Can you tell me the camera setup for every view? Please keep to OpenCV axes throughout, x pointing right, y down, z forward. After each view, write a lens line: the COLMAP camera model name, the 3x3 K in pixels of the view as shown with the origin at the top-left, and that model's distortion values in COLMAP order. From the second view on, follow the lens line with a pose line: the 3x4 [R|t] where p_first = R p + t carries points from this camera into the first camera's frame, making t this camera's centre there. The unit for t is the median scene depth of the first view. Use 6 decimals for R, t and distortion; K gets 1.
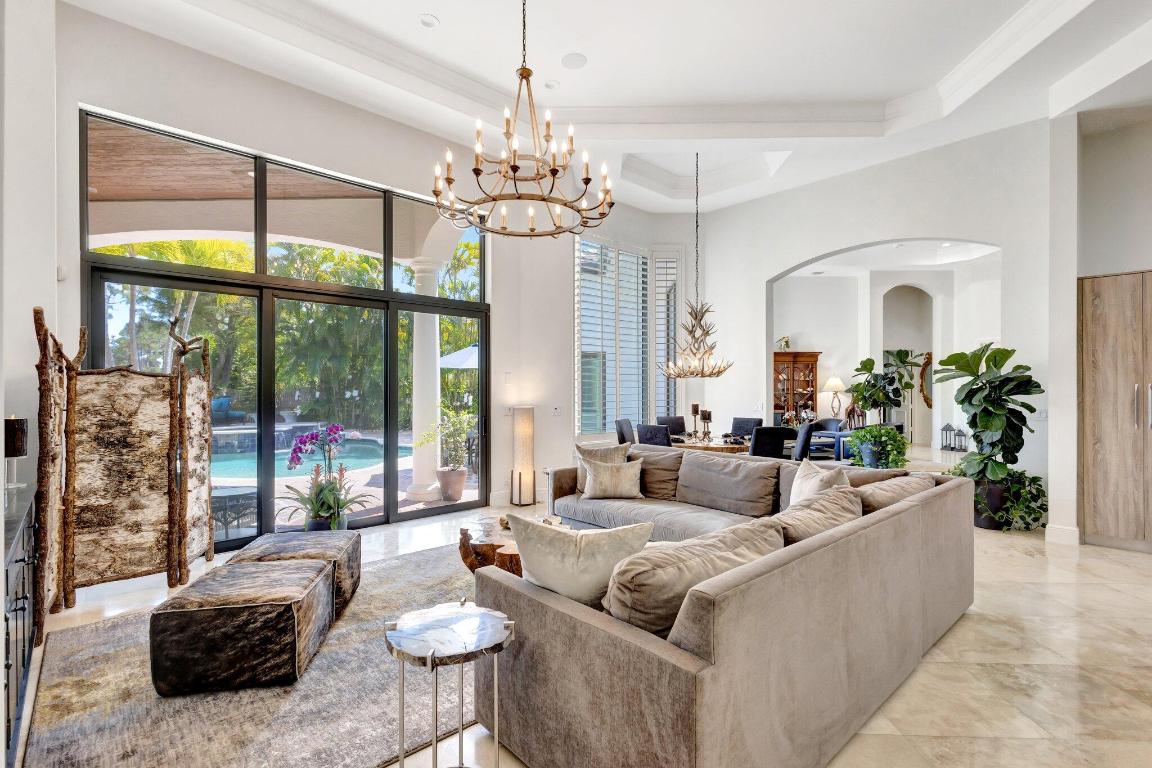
lens RADIAL K [[531.7, 0, 576.0], [0, 531.7, 384.0], [0, 0, 1]] dist [0.002757, 0.000293]
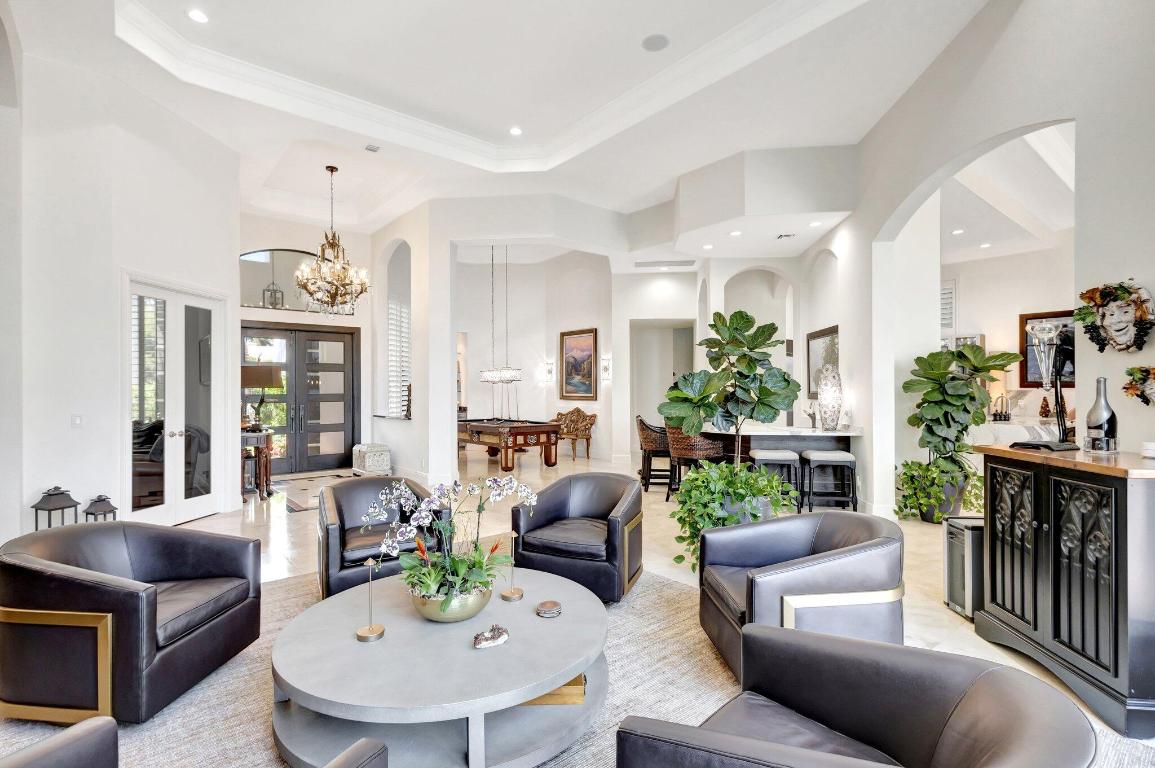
lens RADIAL K [[547.0, 0, 577.5], [0, 547.0, 384.0], [0, 0, 1]] dist [-0.000383, 0.000097]
pose [[-0.664855, 0.002855, 0.746967, 0.526371], [-0.007199, 0.999922, -0.010229, 0.019864], [-0.746937, -0.012178, -0.664783, 2.543364]]
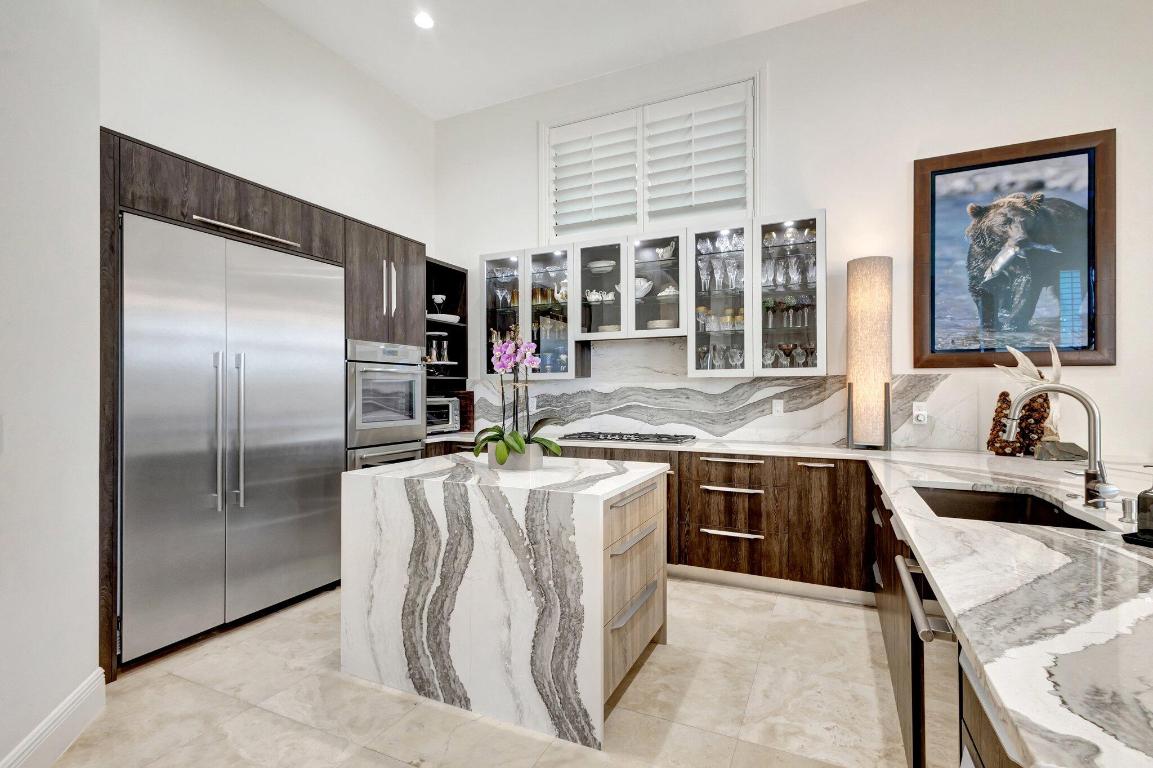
lens RADIAL K [[542.0, 0, 576.5], [0, 542.0, 384.0], [0, 0, 1]] dist [0.020541, -0.007769]
pose [[-0.920528, 0.003670, 0.390659, 1.103892], [-0.002149, 0.999893, -0.014456, 0.034440], [-0.390670, -0.014147, -0.920422, 0.724482]]
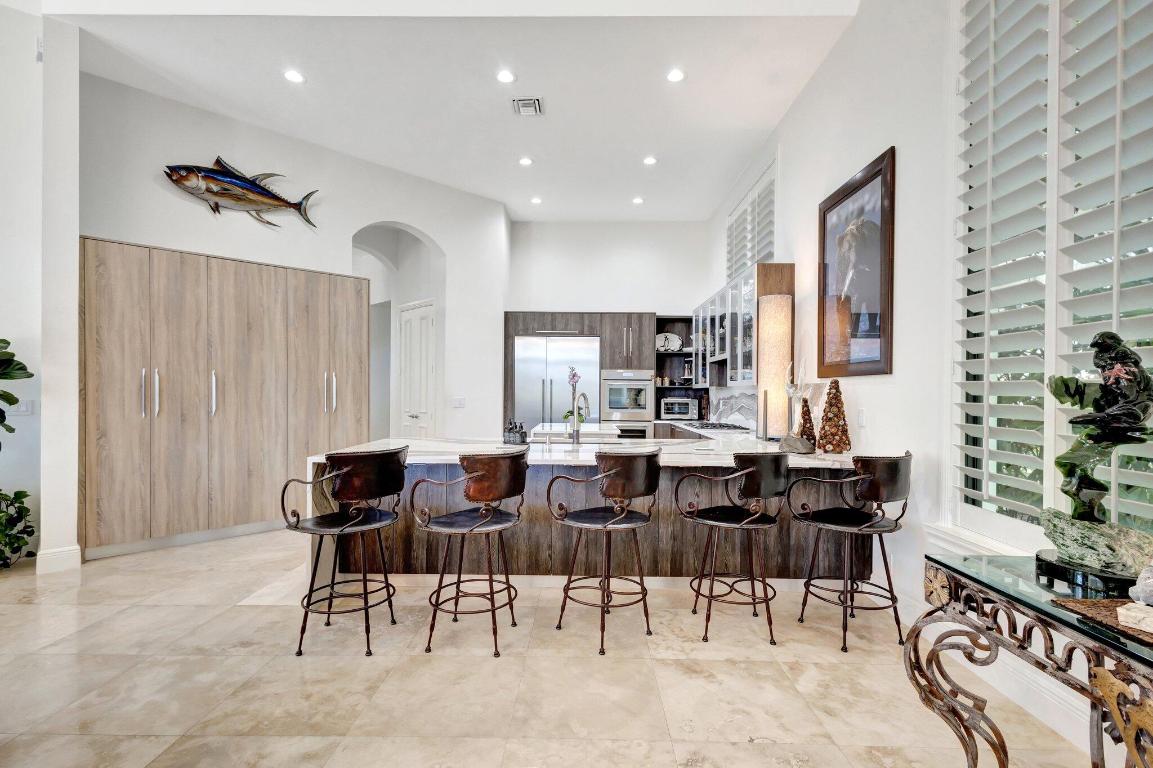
lens RADIAL K [[531.6, 0, 574.3], [0, 531.6, 393.8], [0, 0, 1]] dist [0.025052, -0.009474]
pose [[-0.025430, -0.005645, 0.999661, 0.109465], [-0.013621, 0.999893, 0.005300, 0.027306], [-0.999584, -0.013481, -0.025504, 0.279718]]
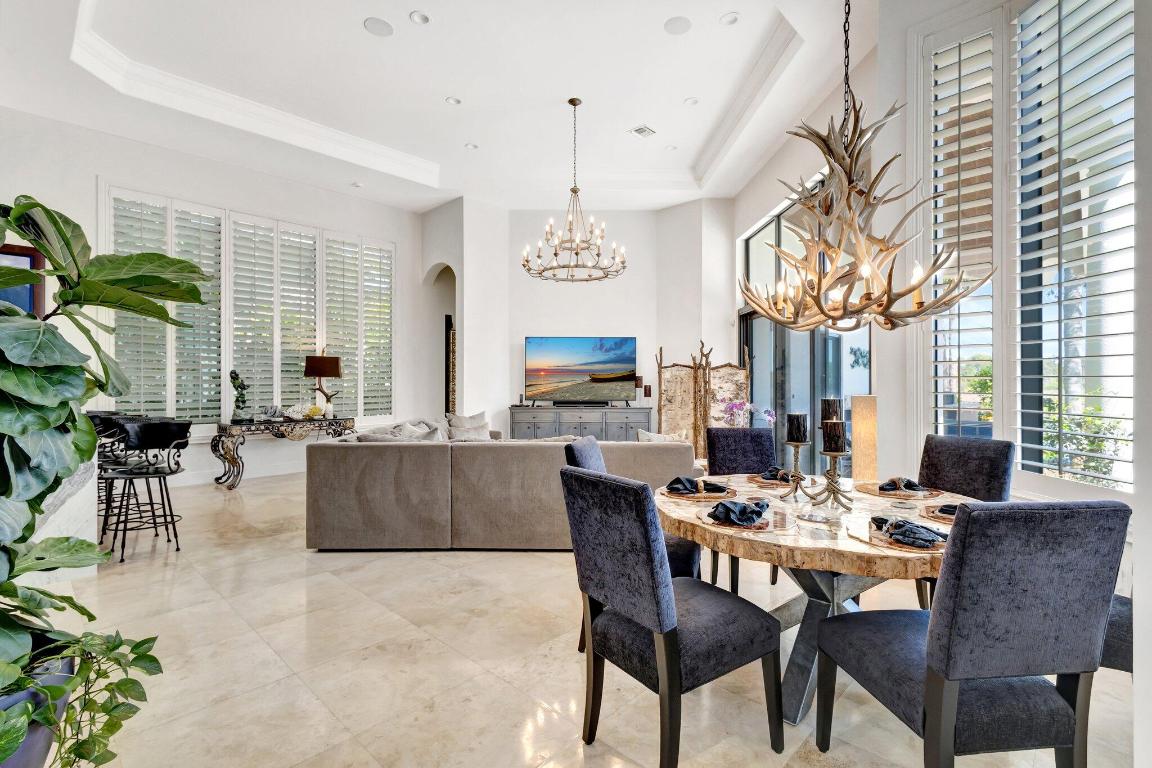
lens RADIAL K [[531.7, 0, 582.9], [0, 531.7, 378.9], [0, 0, 1]] dist [0.004815, 0.000300]
pose [[-0.655450, -0.003968, -0.755228, 0.880232], [0.005989, 0.999927, -0.010451, 0.035071], [0.755215, -0.011373, -0.655379, 1.587084]]
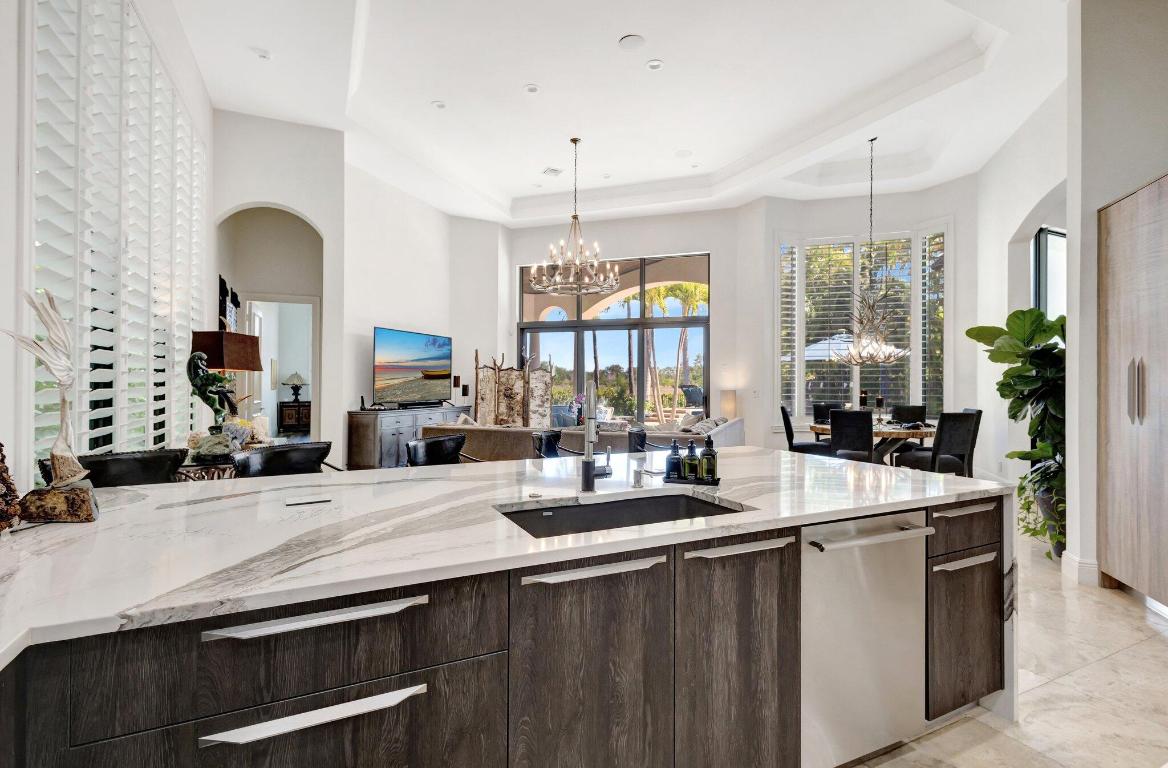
lens RADIAL K [[542.5, 0, 588.0], [0, 542.5, 379.1], [0, 0, 1]] dist [-0.003092, -0.000200]
pose [[0.471229, -0.003617, -0.882003, 1.278751], [0.002221, 0.999993, -0.002914, 0.025576], [0.882008, -0.000586, 0.471234, 0.058626]]
